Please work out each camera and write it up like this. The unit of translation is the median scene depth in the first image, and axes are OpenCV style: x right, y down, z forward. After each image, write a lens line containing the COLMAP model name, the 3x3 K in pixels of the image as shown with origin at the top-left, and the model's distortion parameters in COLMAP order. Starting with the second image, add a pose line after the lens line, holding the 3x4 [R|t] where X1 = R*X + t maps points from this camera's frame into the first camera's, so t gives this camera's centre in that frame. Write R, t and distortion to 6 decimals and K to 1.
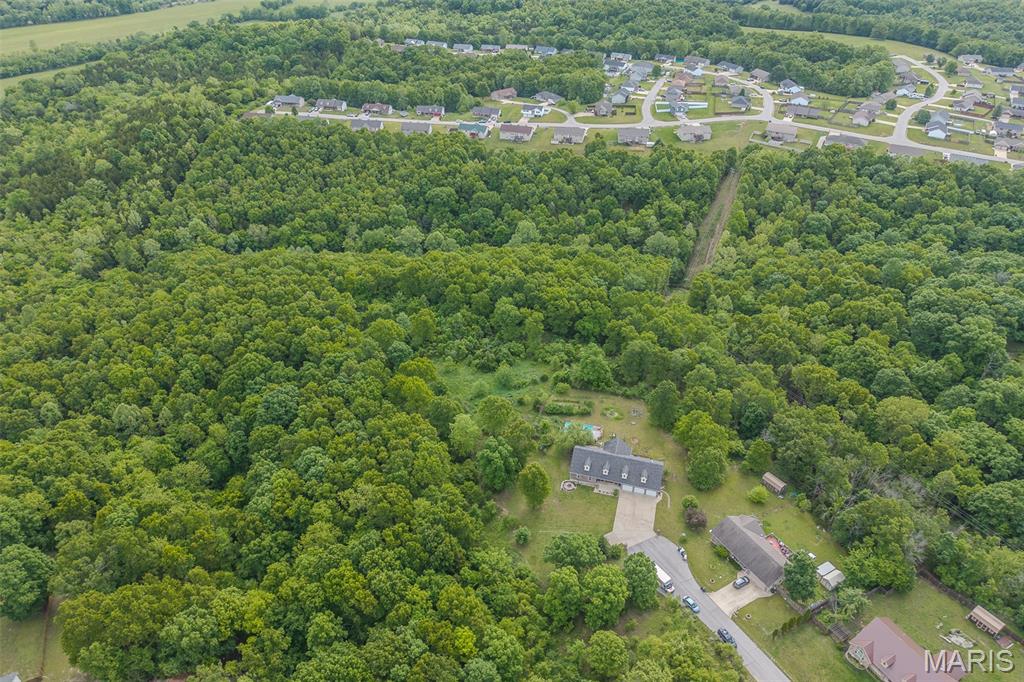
lens RADIAL K [[687.8, 0, 512.0], [0, 687.8, 341.0], [0, 0, 1]] dist [0.026568, -0.026243]
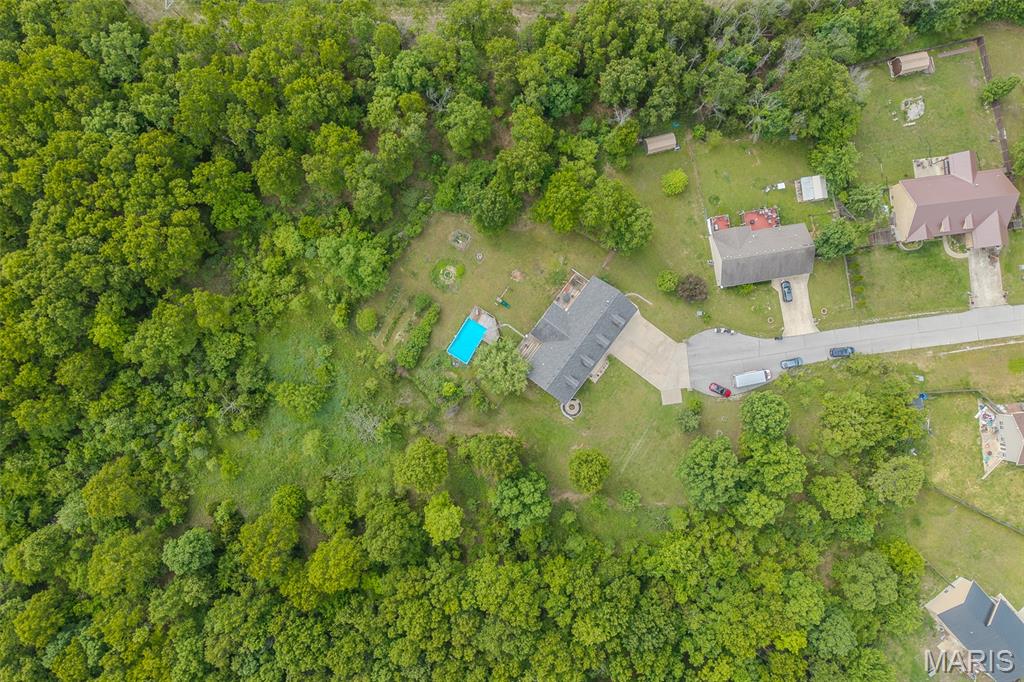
lens RADIAL K [[687.8, 0, 512.0], [0, 687.8, 341.0], [0, 0, 1]] dist [0.026568, -0.026243]
pose [[0.367519, -0.929932, 0.012506, 0.055897], [0.524129, 0.218212, 0.823208, -0.217564], [-0.768257, -0.295990, 0.567602, 0.307999]]
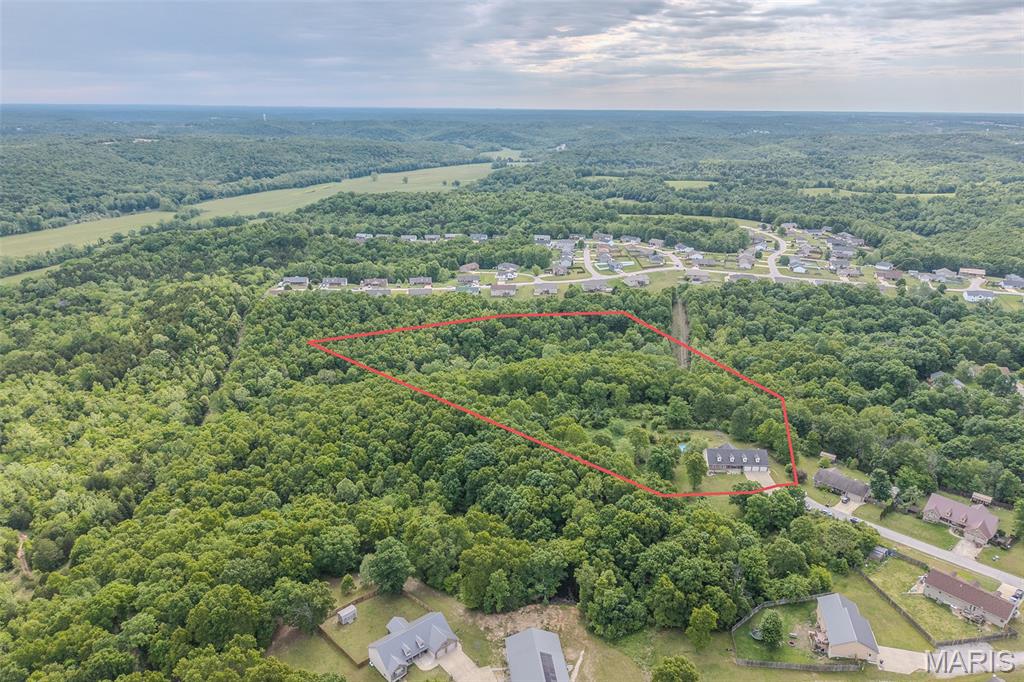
lens RADIAL K [[683.2, 0, 512.0], [0, 683.2, 341.0], [0, 0, 1]] dist [0.074395, -0.100495]
pose [[0.971533, -0.082944, 0.221909, -0.301216], [0.138916, 0.958222, -0.250025, 0.119016], [-0.191900, 0.273734, 0.942467, -0.185137]]
